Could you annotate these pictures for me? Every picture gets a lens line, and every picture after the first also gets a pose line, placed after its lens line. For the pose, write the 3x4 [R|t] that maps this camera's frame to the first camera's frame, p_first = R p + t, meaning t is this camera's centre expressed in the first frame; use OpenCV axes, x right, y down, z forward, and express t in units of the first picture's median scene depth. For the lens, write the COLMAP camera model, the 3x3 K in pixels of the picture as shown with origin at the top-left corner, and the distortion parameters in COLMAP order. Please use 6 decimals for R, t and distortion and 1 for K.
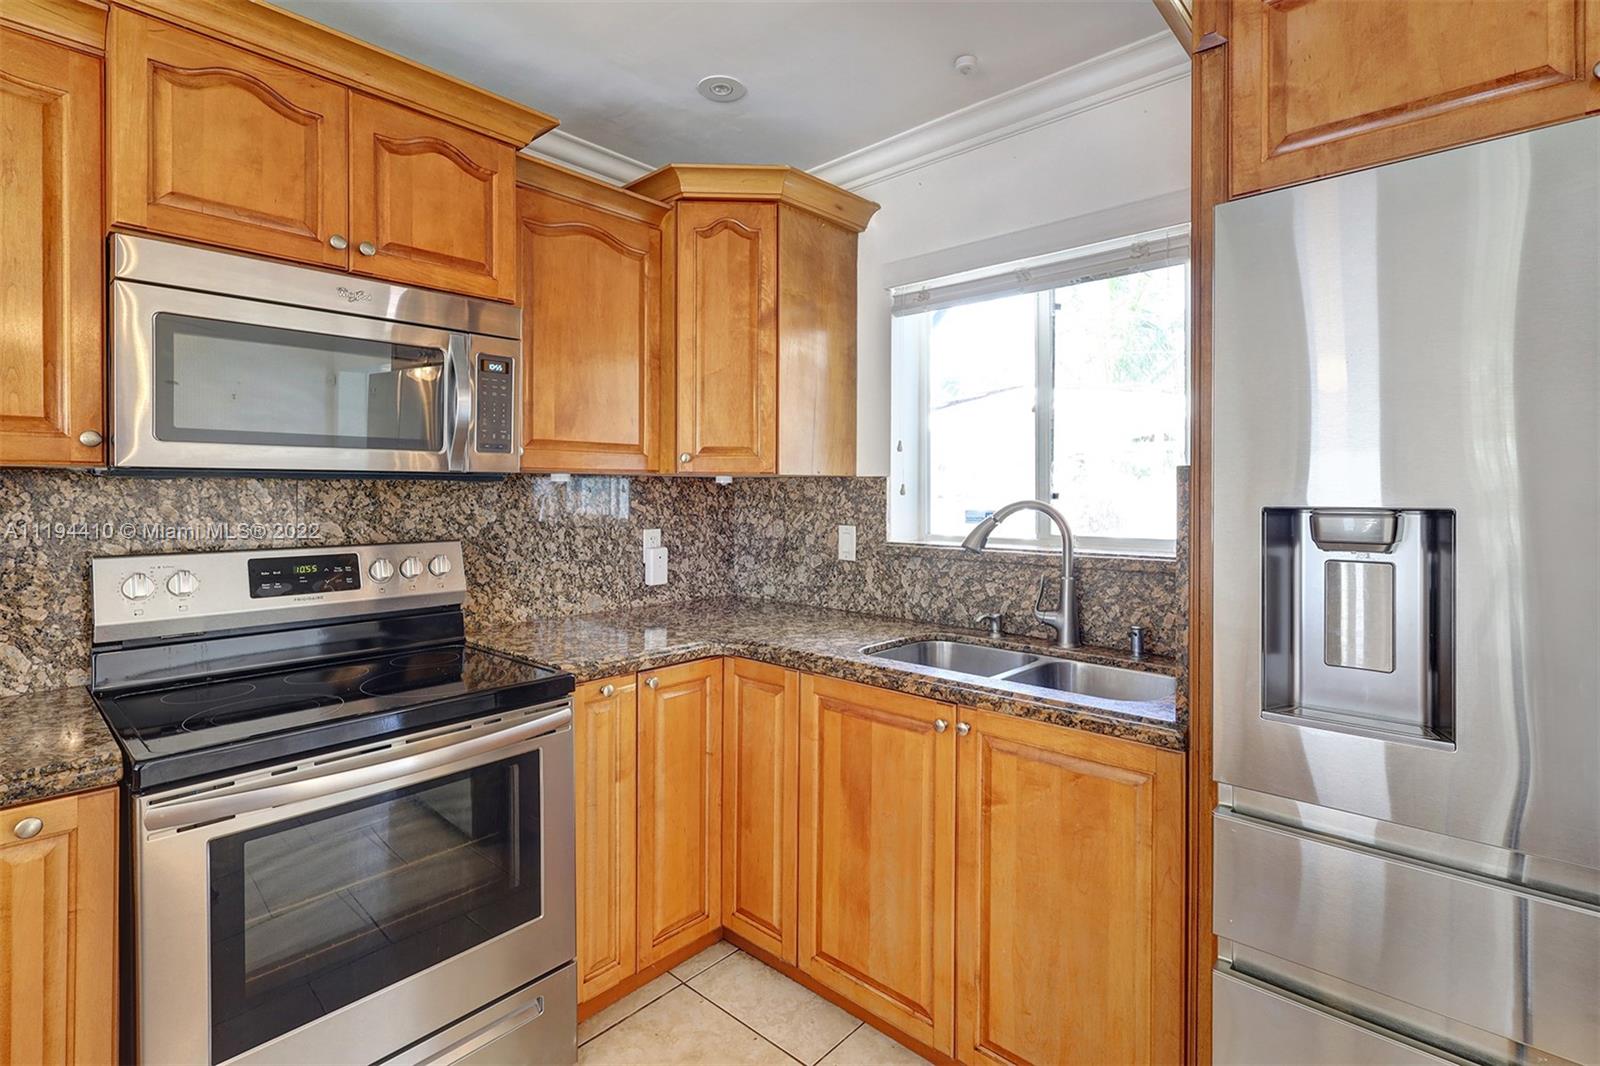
lens RADIAL K [[756.0, 0, 800.5], [0, 756.0, 495.0], [0, 0, 1]] dist [-0.001058, -0.000406]
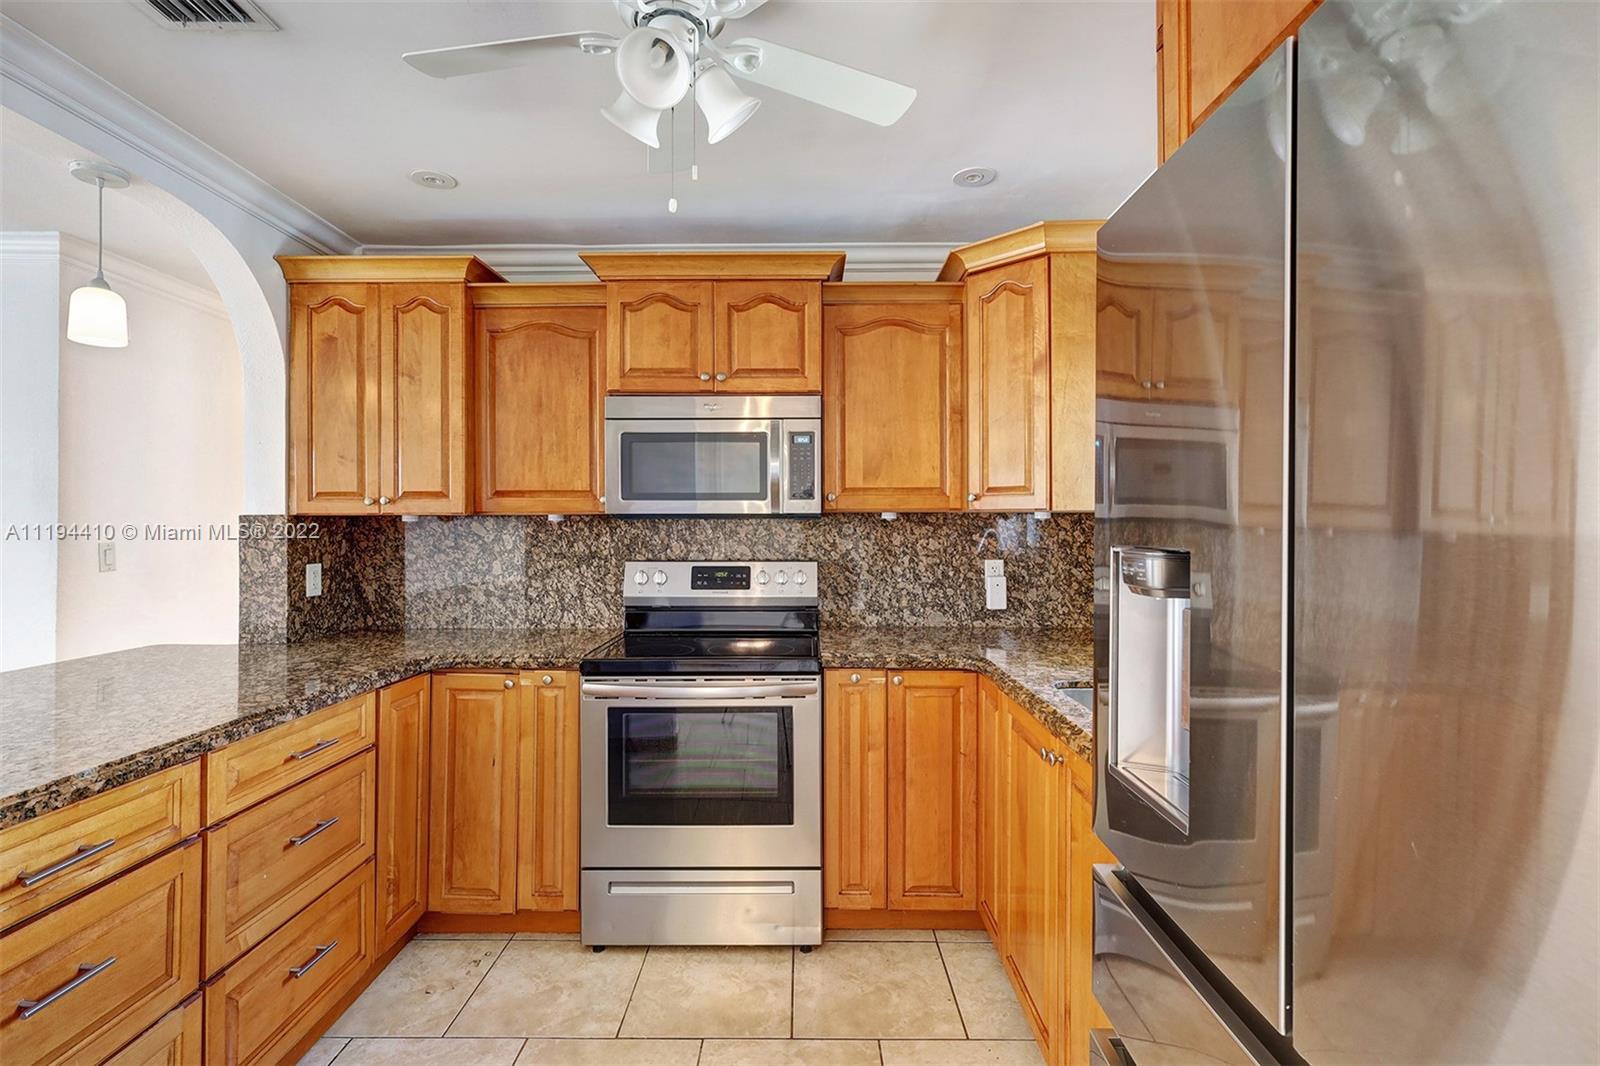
lens RADIAL K [[743.4, 0, 796.0], [0, 743.4, 516.4], [0, 0, 1]] dist [-0.000478, 0.001086]
pose [[0.664105, -0.008823, -0.747588, 0.571938], [-0.003269, 0.999887, -0.014705, -0.002854], [0.747632, 0.012210, 0.664000, 0.052603]]
